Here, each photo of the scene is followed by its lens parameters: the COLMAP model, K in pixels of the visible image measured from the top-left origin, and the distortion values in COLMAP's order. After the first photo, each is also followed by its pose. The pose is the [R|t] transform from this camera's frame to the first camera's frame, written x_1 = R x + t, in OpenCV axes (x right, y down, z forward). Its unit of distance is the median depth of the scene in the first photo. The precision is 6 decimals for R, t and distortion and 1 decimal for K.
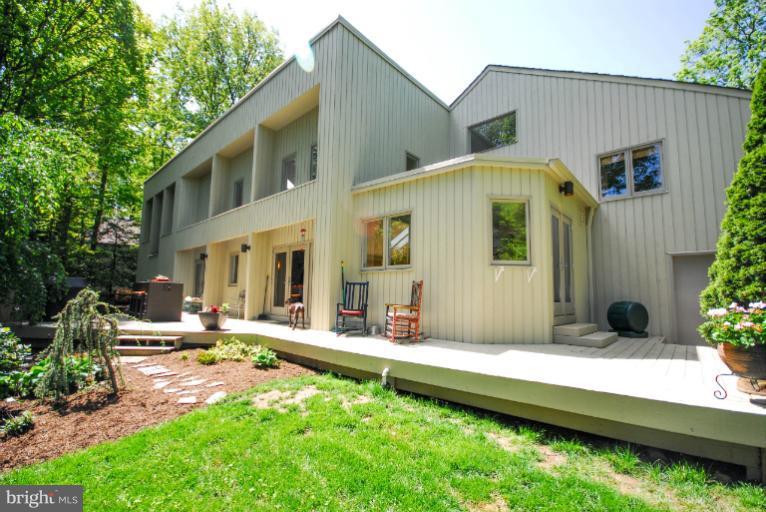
lens RADIAL K [[336.1, 0, 383.0], [0, 336.1, 256.0], [0, 0, 1]] dist [0.000273, 0.000021]
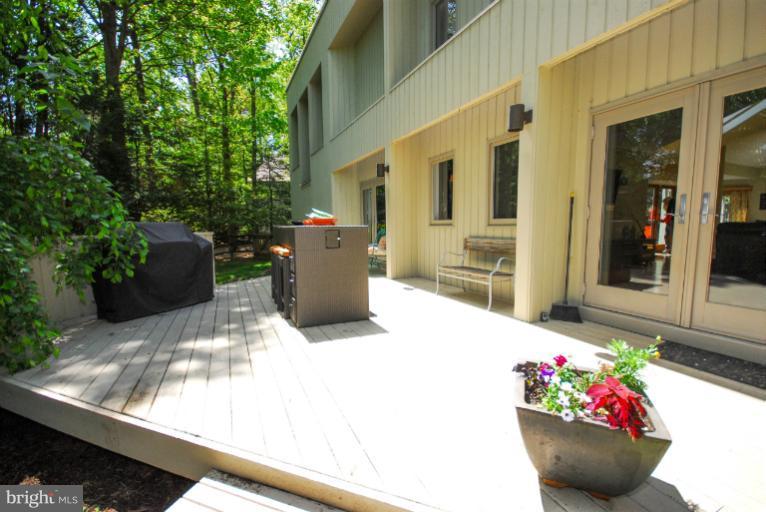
lens RADIAL K [[336.1, 0, 383.0], [0, 336.1, 256.0], [0, 0, 1]] dist [0.000273, 0.000021]
pose [[0.924897, 0.015852, -0.379888, -0.264962], [0.062529, 0.979185, 0.193097, 0.024510], [0.375041, -0.202348, 0.904654, 0.399004]]
